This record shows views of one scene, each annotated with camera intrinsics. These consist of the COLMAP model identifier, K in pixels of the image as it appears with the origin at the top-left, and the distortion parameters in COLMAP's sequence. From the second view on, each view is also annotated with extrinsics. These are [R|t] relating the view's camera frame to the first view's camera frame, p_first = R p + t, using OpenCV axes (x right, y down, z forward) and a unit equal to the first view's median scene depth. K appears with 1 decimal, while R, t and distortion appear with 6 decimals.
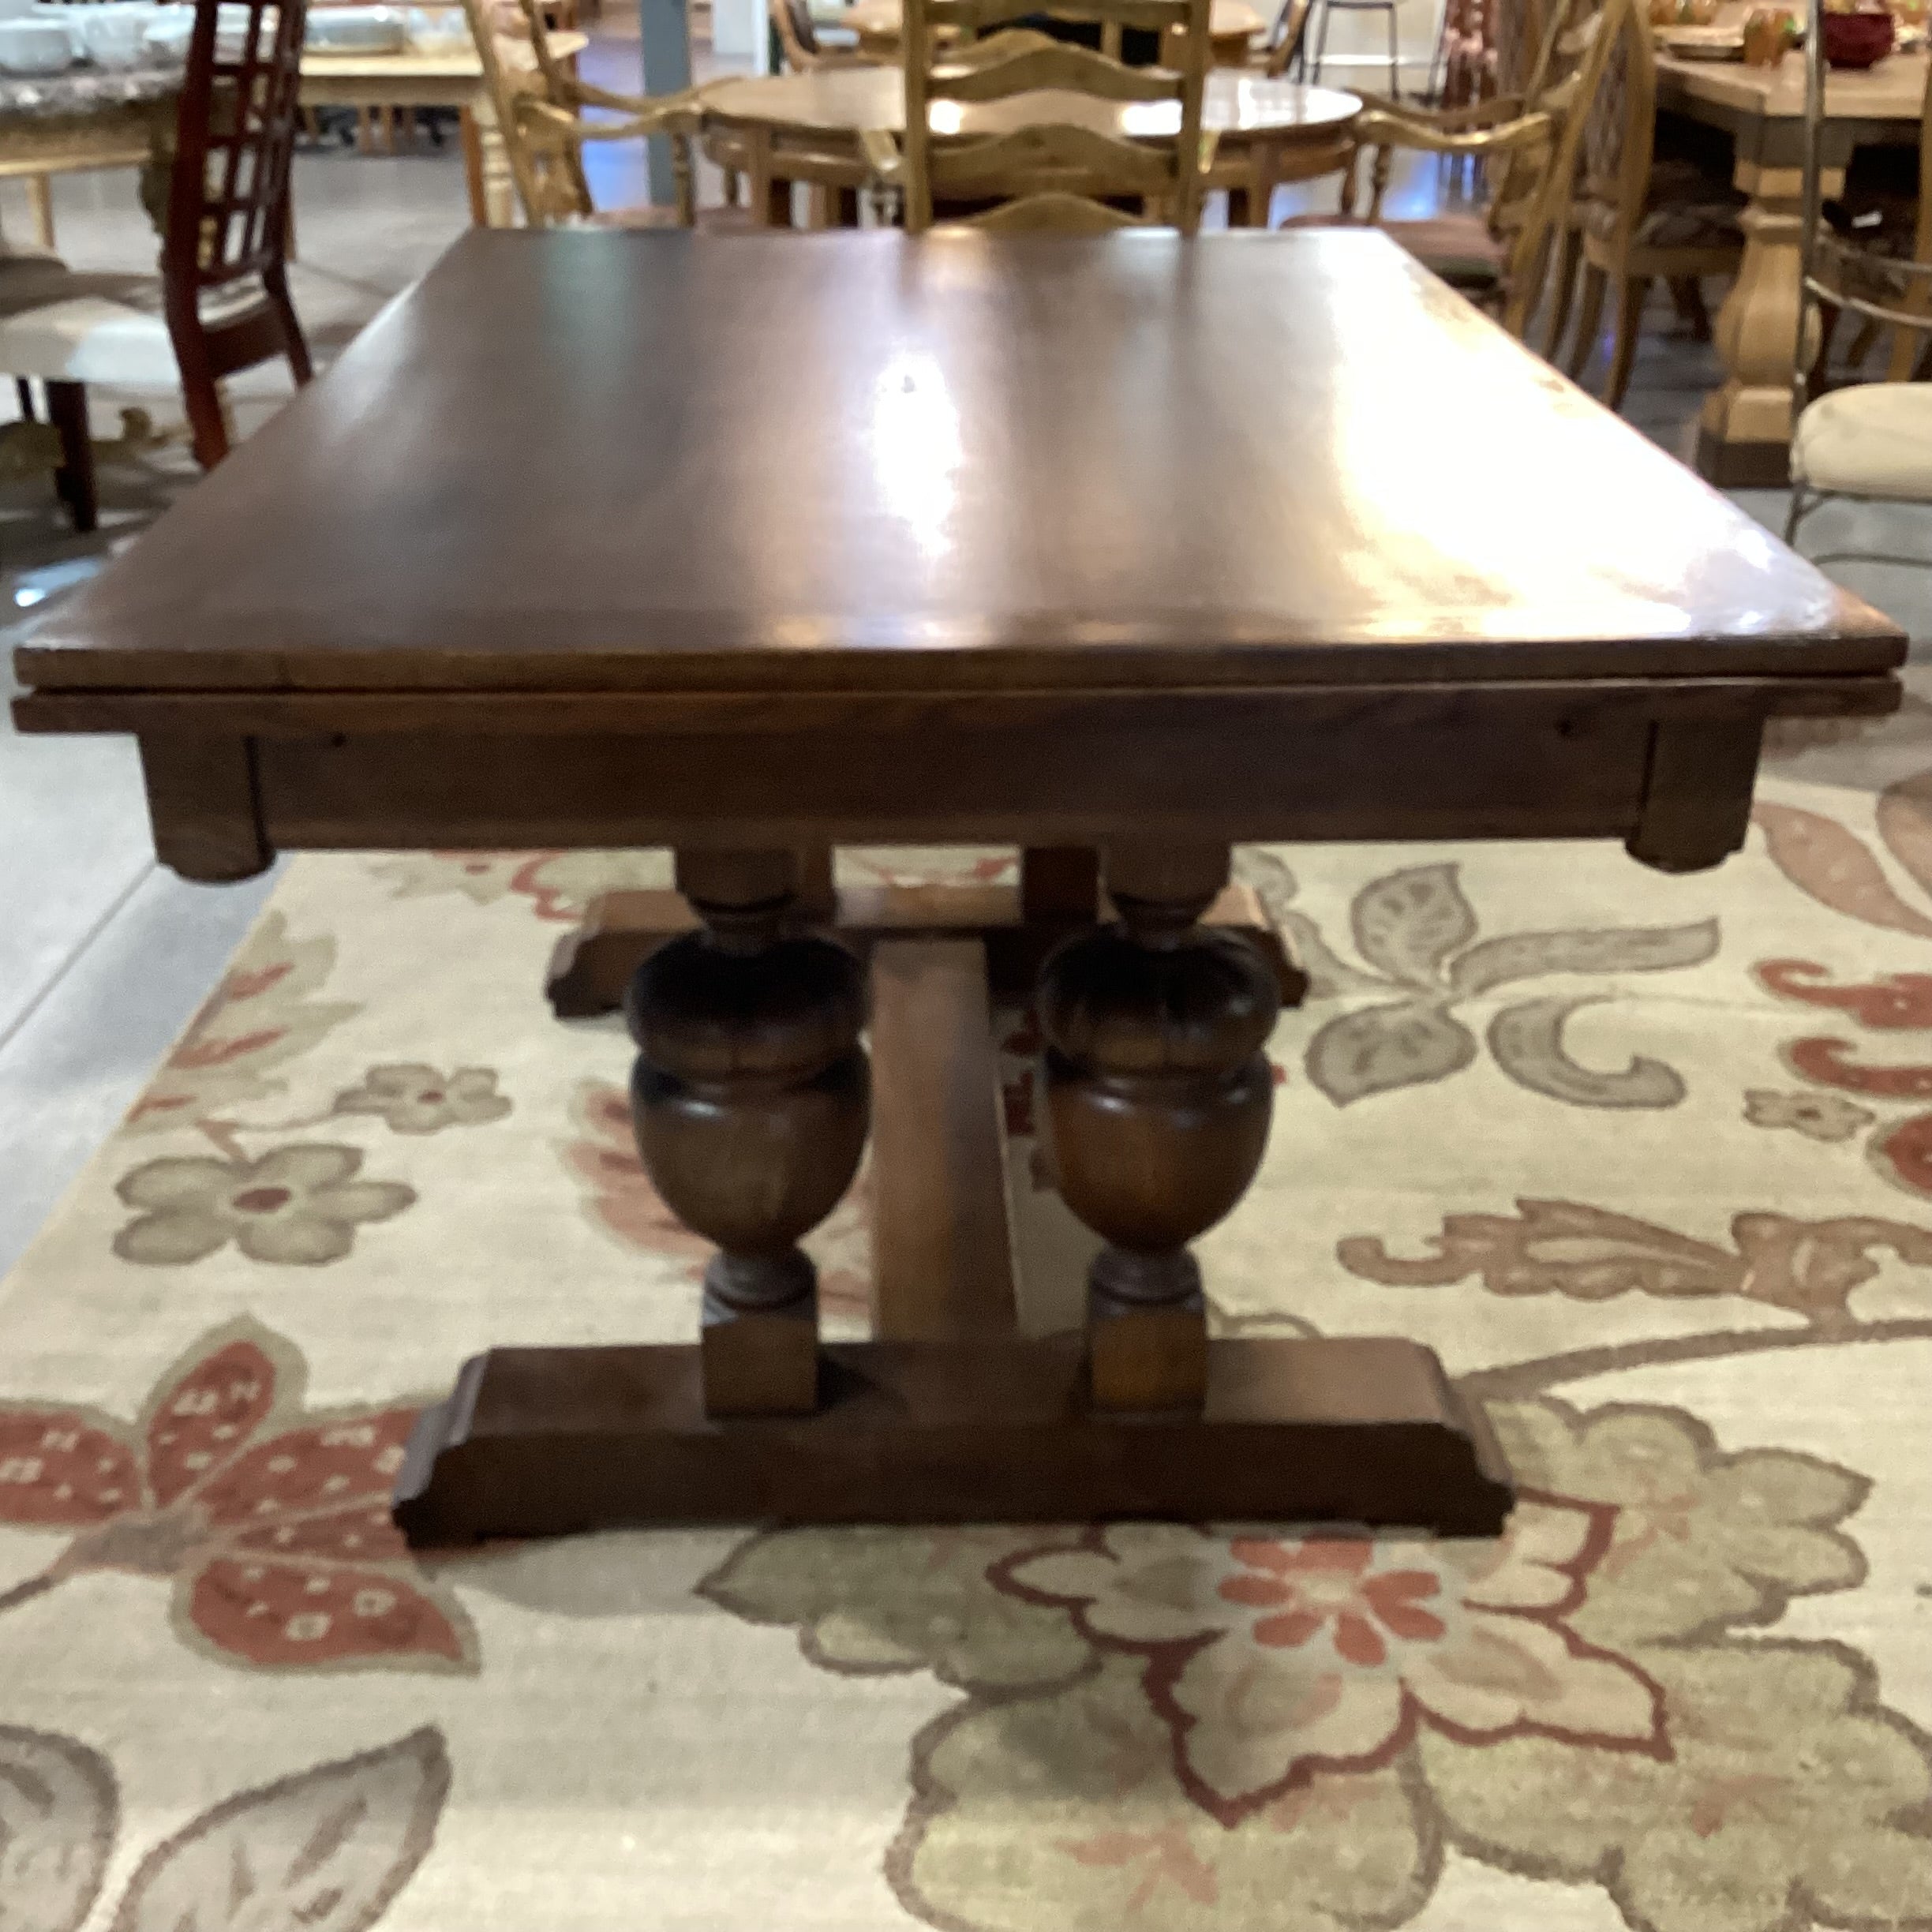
lens RADIAL K [[2337.9, 0, 961.2], [0, 2337.9, 959.2], [0, 0, 1]] dist [0.103032, -0.225744]
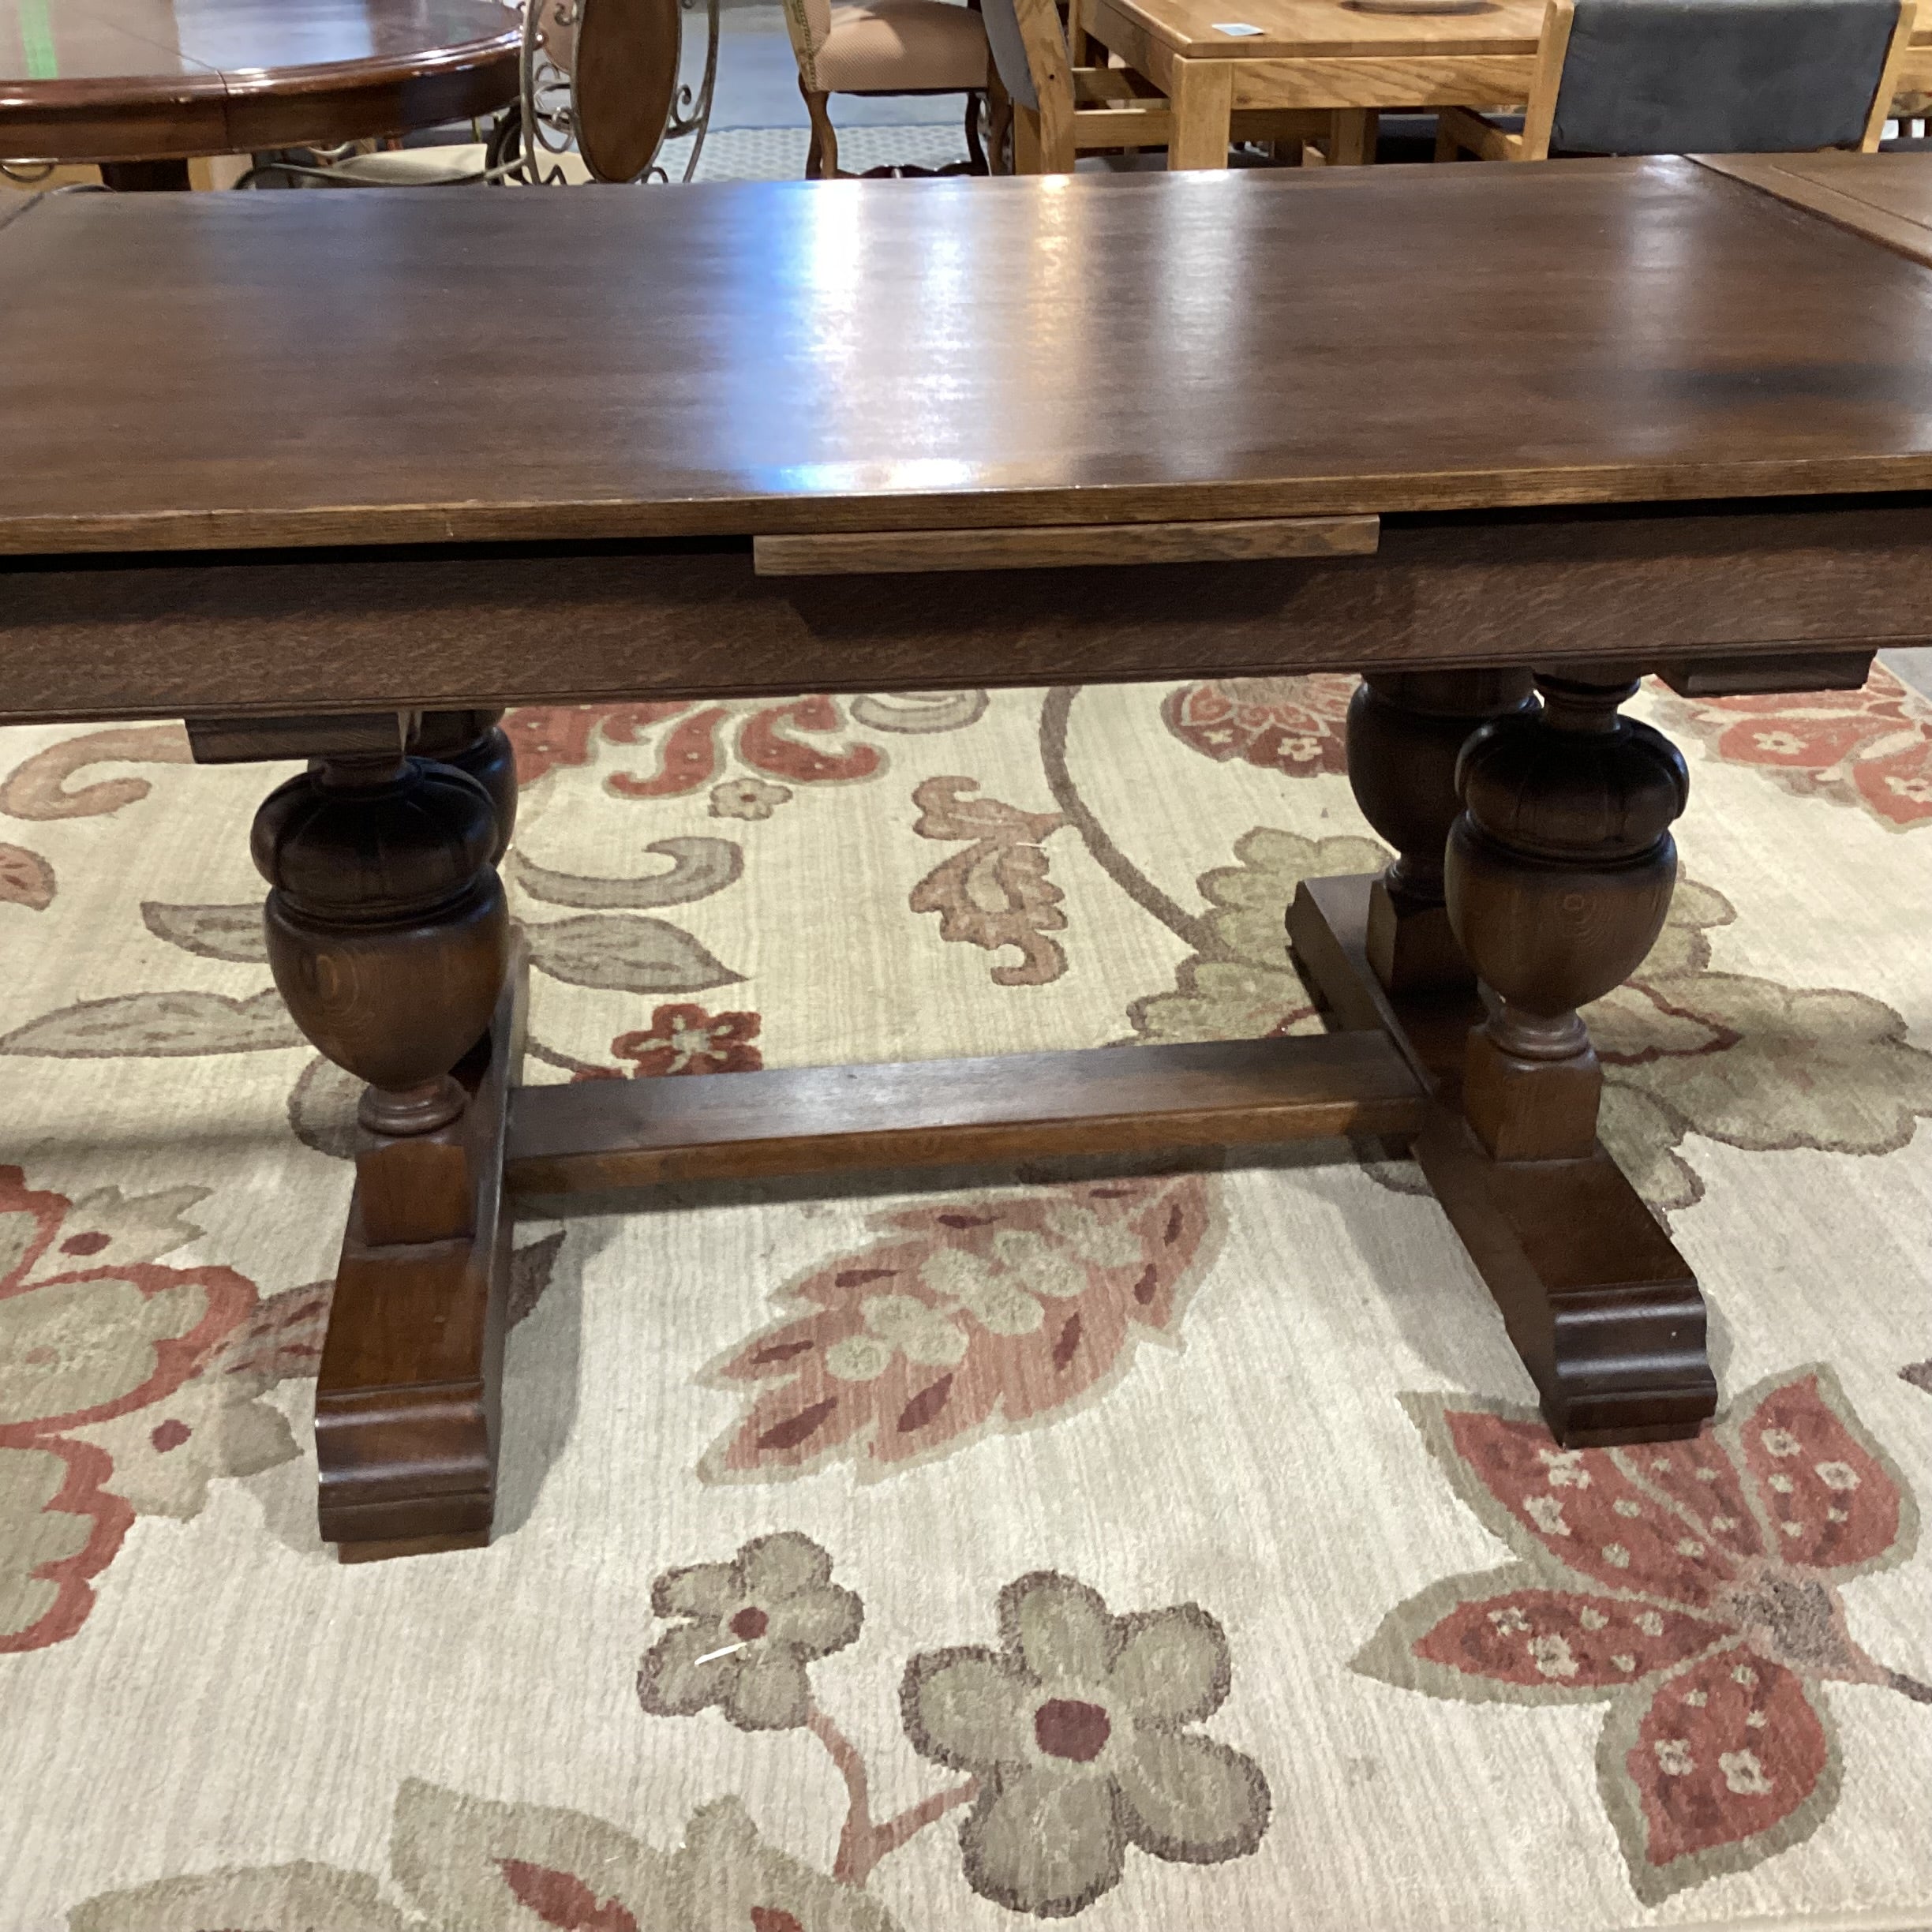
lens RADIAL K [[2326.2, 0, 964.4], [0, 2326.2, 944.6], [0, 0, 1]] dist [0.129826, -0.299071]
pose [[-0.095056, -0.460966, 0.882312, -1.002258], [0.419448, 0.785258, 0.455449, -0.505829], [-0.902789, 0.413377, 0.118708, 1.086764]]
